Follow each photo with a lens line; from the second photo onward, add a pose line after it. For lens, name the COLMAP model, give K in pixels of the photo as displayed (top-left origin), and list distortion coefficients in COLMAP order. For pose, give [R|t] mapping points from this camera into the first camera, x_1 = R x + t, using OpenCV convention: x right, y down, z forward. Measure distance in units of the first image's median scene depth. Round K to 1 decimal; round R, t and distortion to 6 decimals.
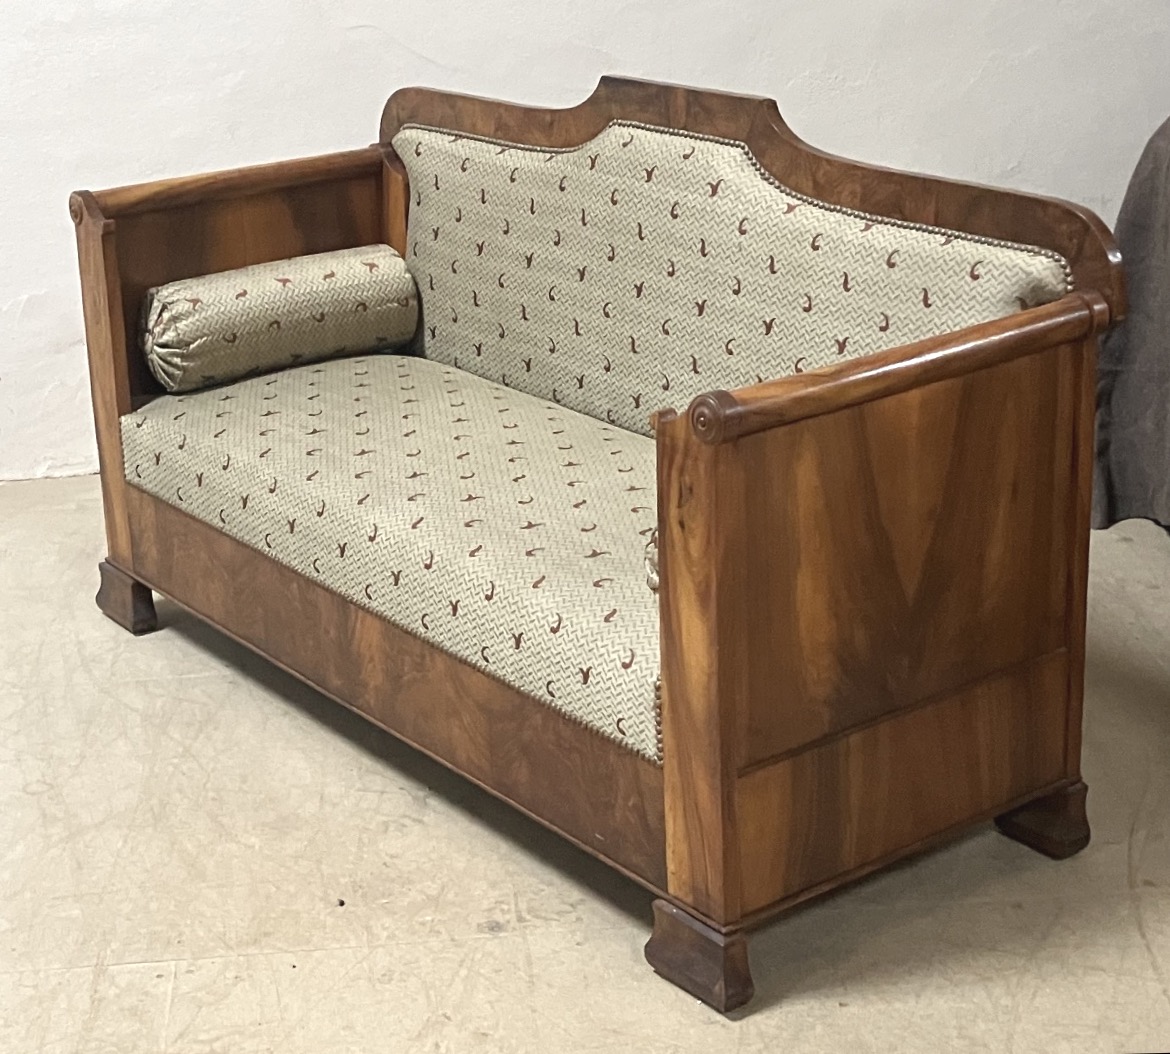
lens RADIAL K [[2132.3, 0, 481.1], [0, 2132.3, 557.8], [0, 0, 1]] dist [0.237941, -1.293971]
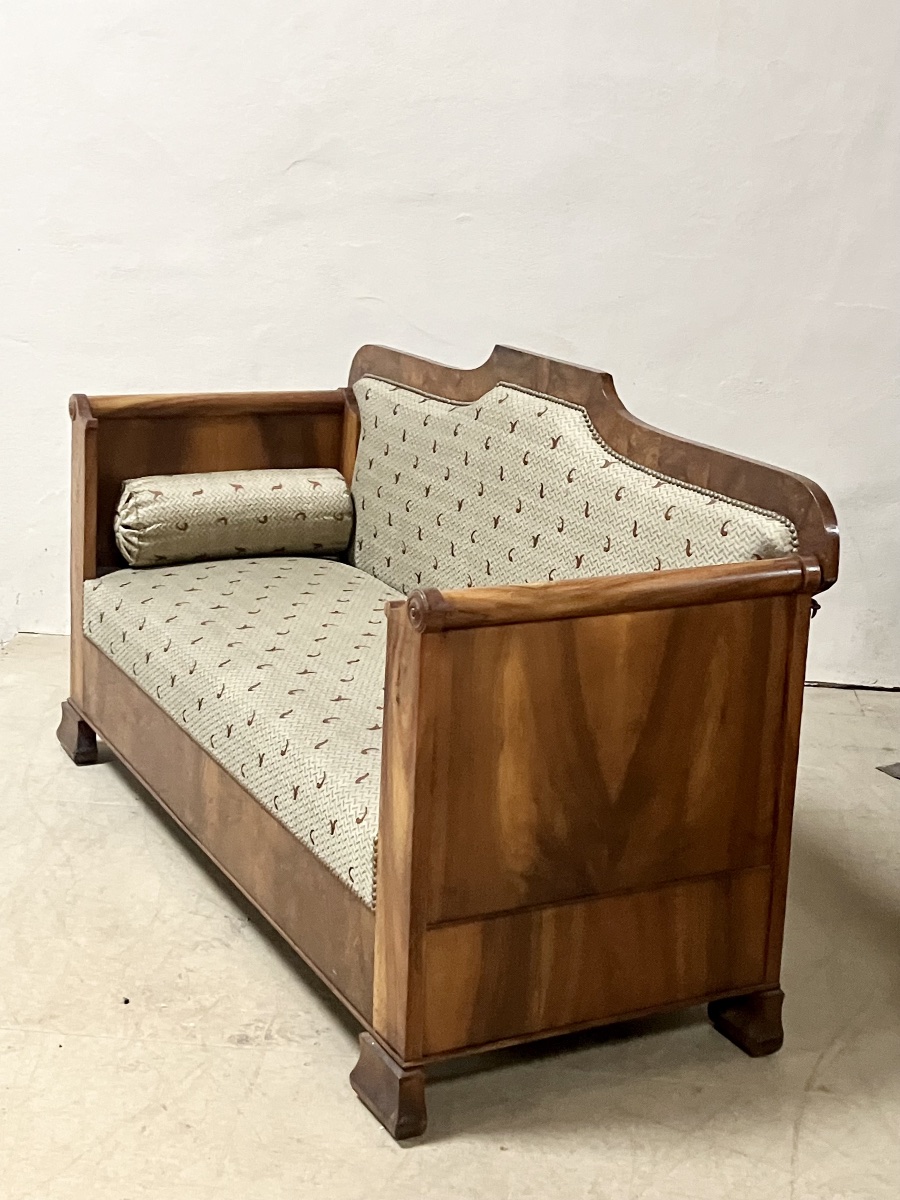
lens RADIAL K [[1790.0, 0, 450.0], [0, 1790.0, 600.0], [0, 0, 1]] dist [0.201975, -0.921739]
pose [[0.985856, 0.123353, -0.113453, 0.183433], [-0.134158, 0.986576, -0.093112, 0.014211], [0.100445, 0.107016, 0.989171, 0.027592]]
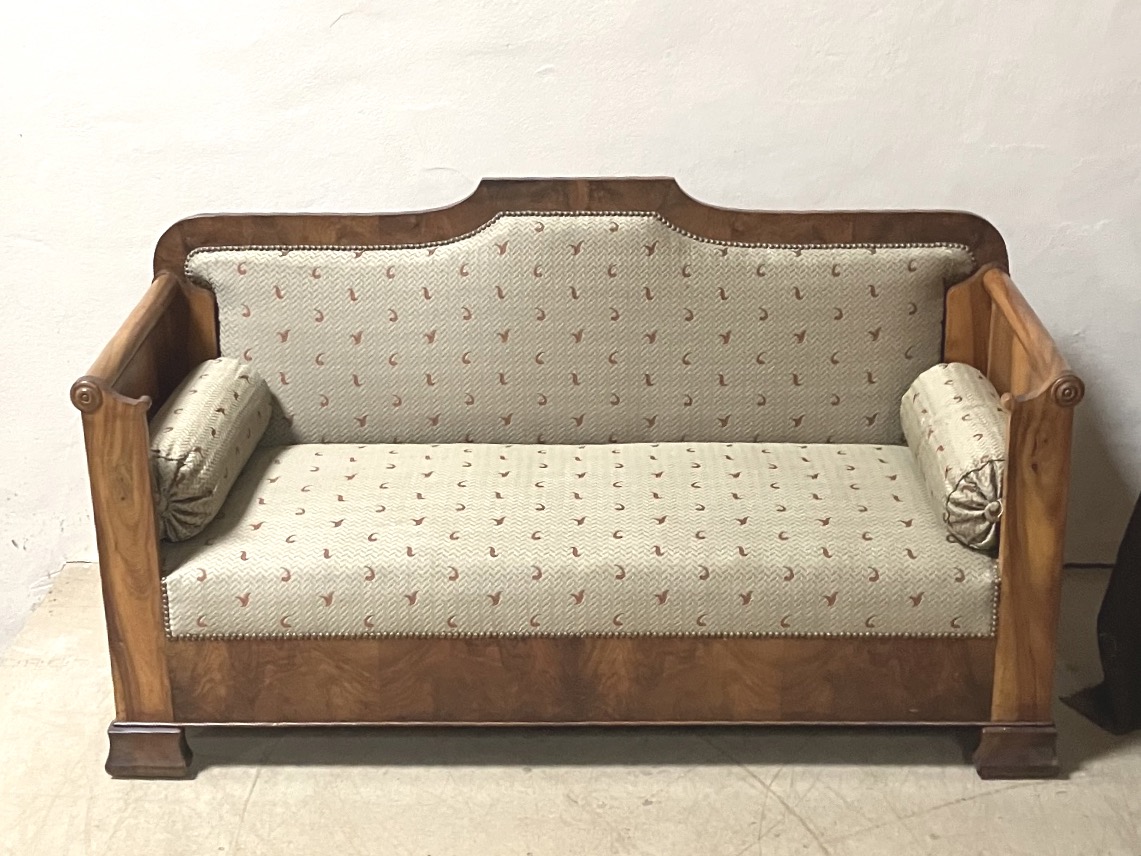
lens RADIAL K [[1702.0, 0, 570.5], [0, 1702.0, 428.0], [0, 0, 1]] dist [0.201975, -0.921739]
pose [[0.595694, -0.273389, 0.755253, -0.795442], [0.273829, 0.953085, 0.129022, -0.228081], [-0.755093, 0.129953, 0.642609, 0.389770]]
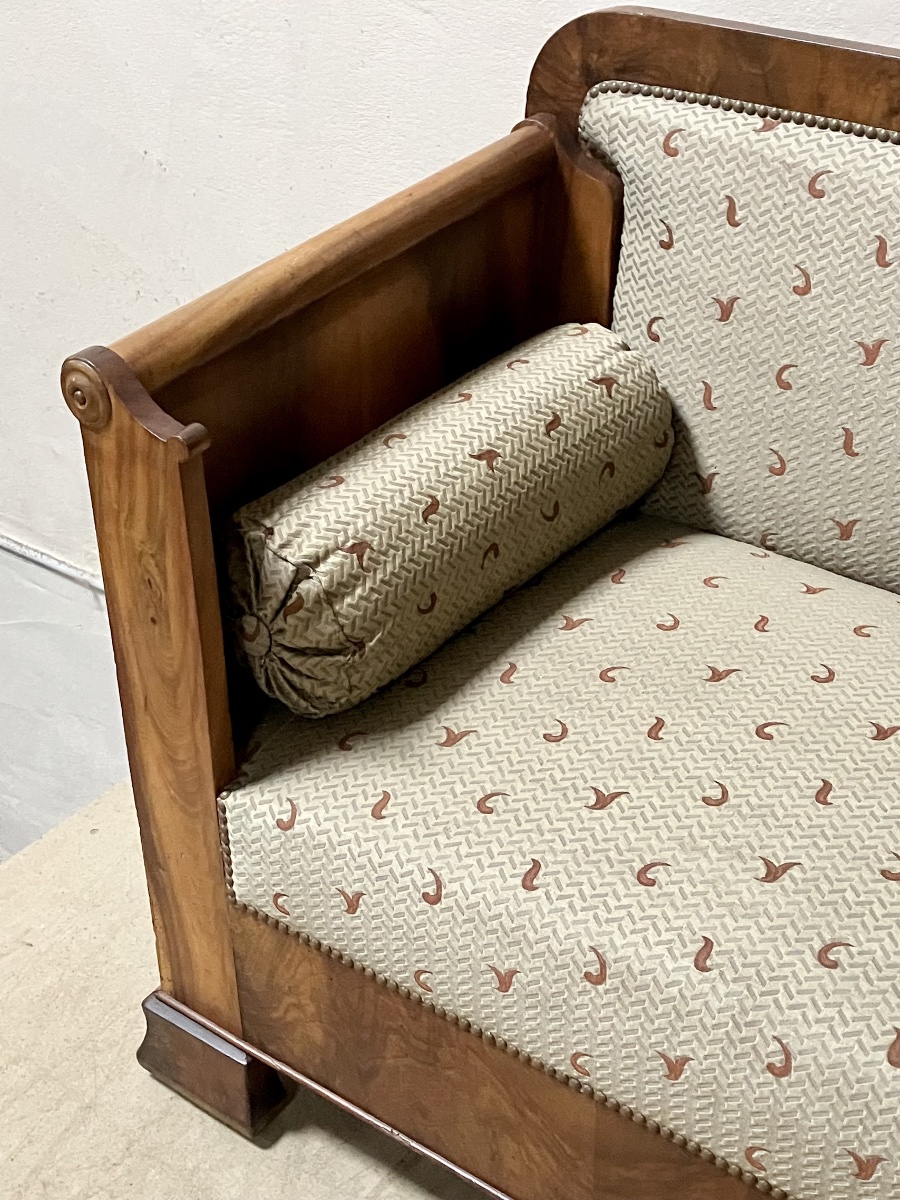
lens RADIAL K [[1790.0, 0, 450.0], [0, 1790.0, 600.0], [0, 0, 1]] dist [0.201975, -0.921739]
pose [[0.951311, -0.156398, 0.265605, -0.268385], [0.096979, 0.969817, 0.223718, -0.236773], [-0.292578, -0.187067, 0.937766, 0.751933]]
